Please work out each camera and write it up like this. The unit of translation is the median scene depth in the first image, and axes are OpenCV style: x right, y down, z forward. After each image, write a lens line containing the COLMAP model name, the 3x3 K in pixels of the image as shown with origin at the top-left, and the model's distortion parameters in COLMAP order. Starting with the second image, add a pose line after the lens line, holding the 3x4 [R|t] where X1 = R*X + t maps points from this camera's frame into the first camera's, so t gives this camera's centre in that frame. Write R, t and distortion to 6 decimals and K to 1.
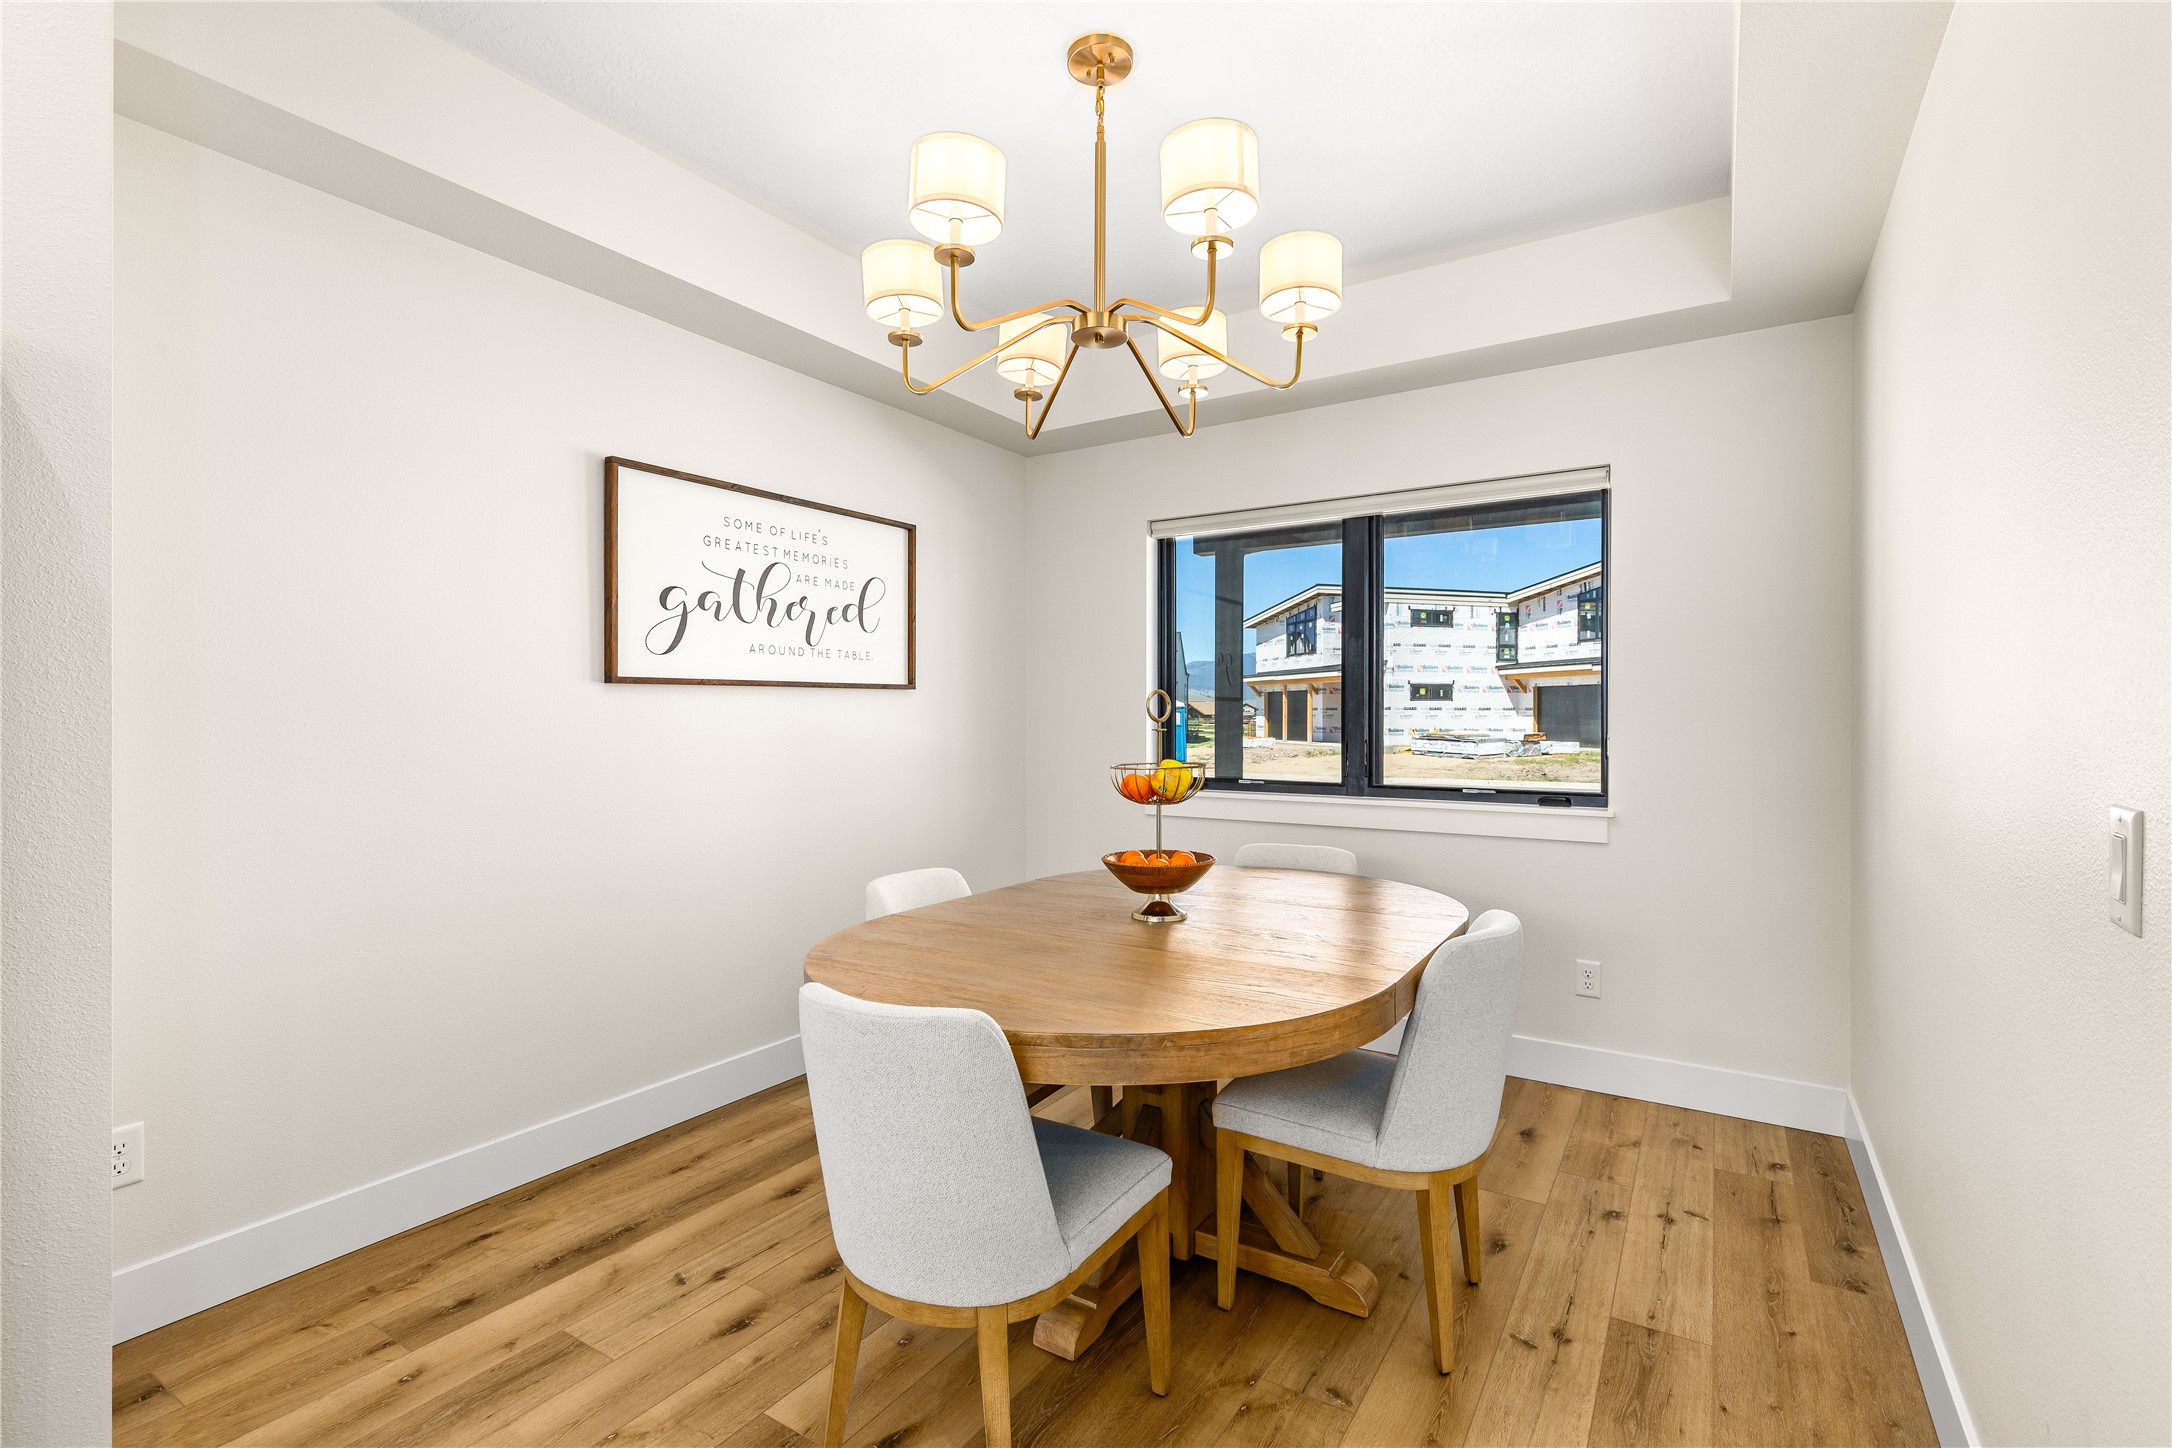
lens RADIAL K [[988.7, 0, 1094.5], [0, 988.7, 725.6], [0, 0, 1]] dist [0.007974, -0.002529]
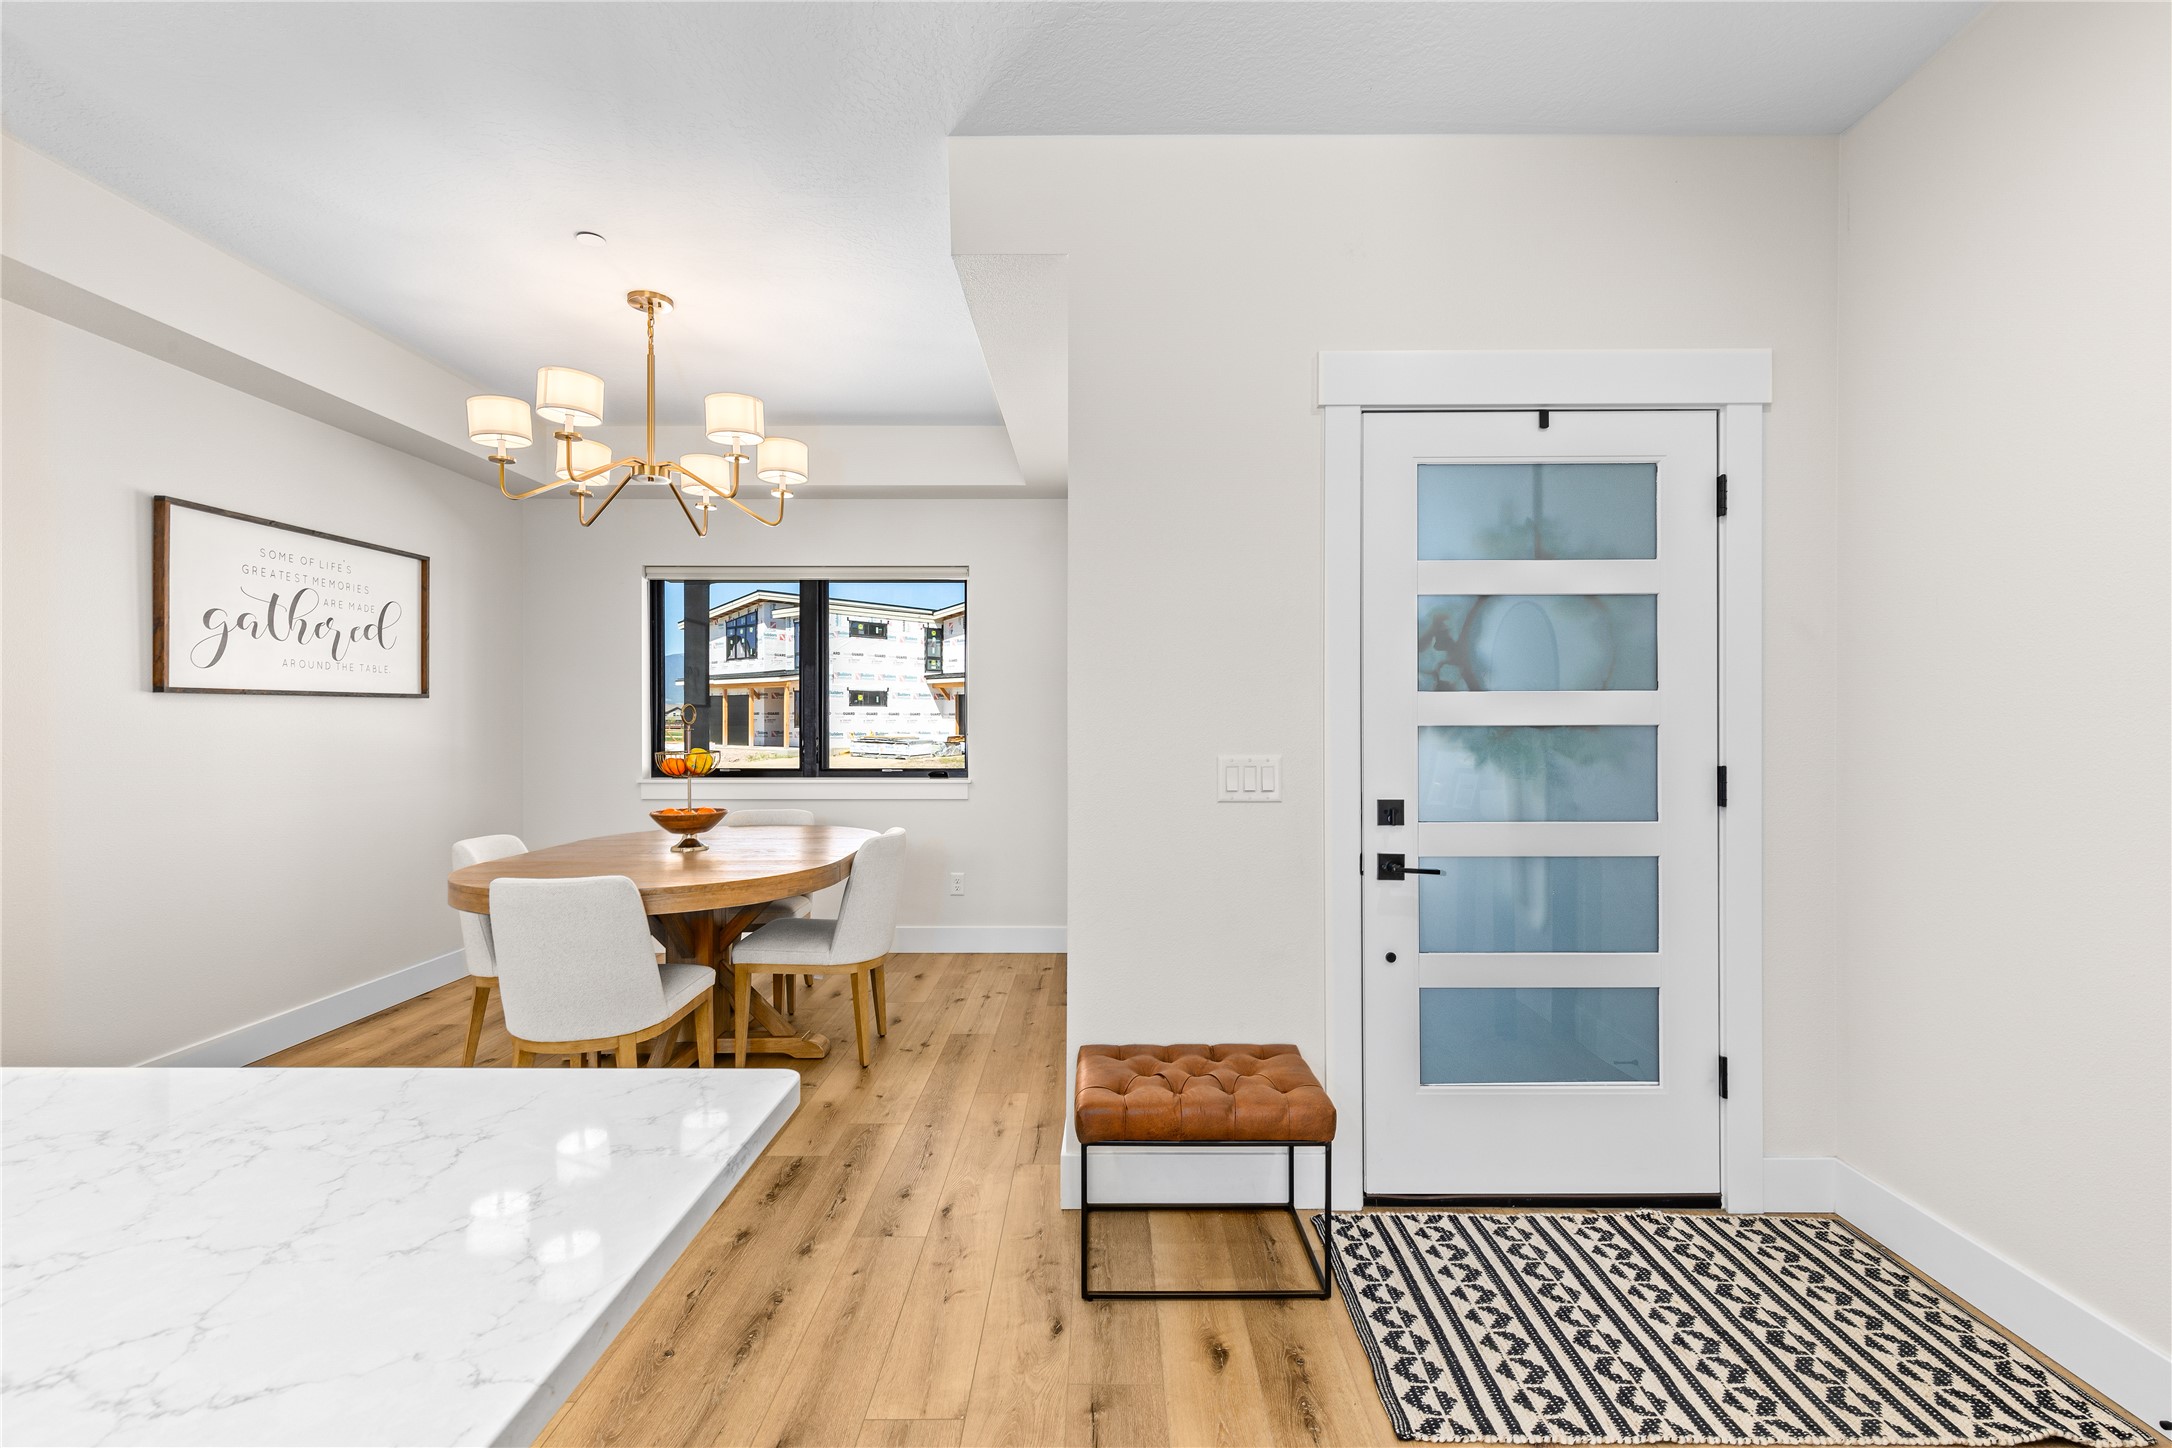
lens RADIAL K [[988.7, 0, 1105.2], [0, 988.7, 716.6], [0, 0, 1]] dist [0.007974, -0.002529]
pose [[0.846223, 0.001277, 0.532827, -0.141148], [0.005879, 0.999914, -0.011734, 0.003952], [-0.532796, 0.013062, 0.846143, -0.449829]]
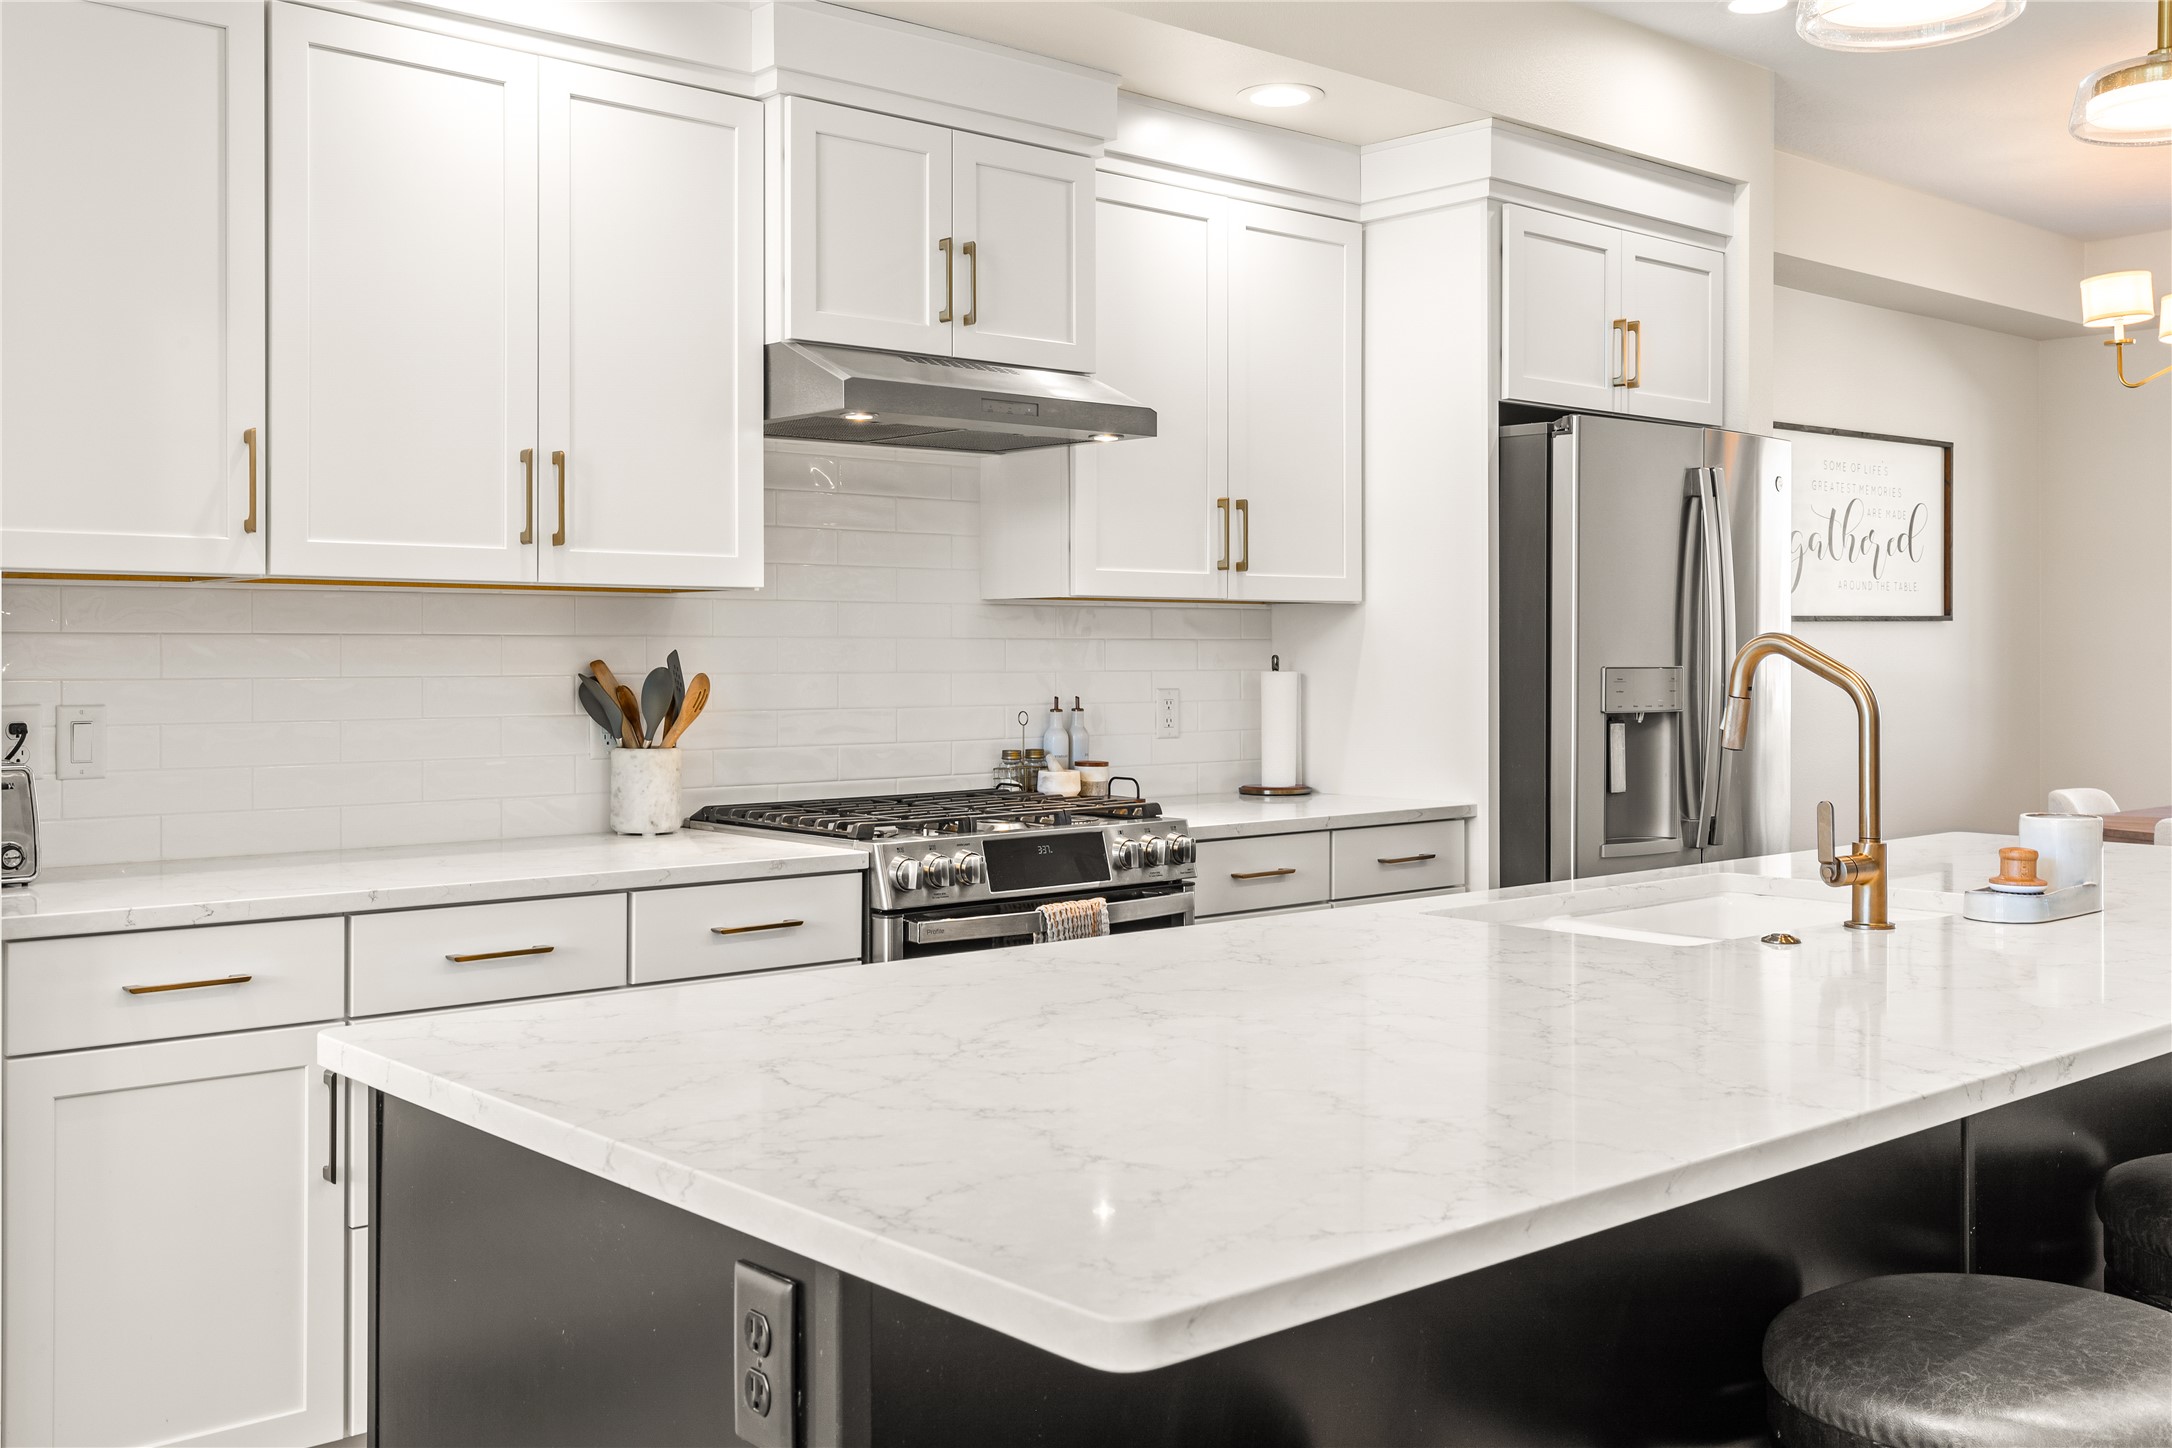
lens RADIAL K [[2076.8, 0, 1076.6], [0, 2076.8, 710.7], [0, 0, 1]] dist [0.018636, 0.000000]
pose [[0.962610, 0.000966, -0.270891, -0.482480], [0.003446, 0.999869, 0.015809, 0.015316], [0.270871, -0.016151, 0.962480, -1.204681]]
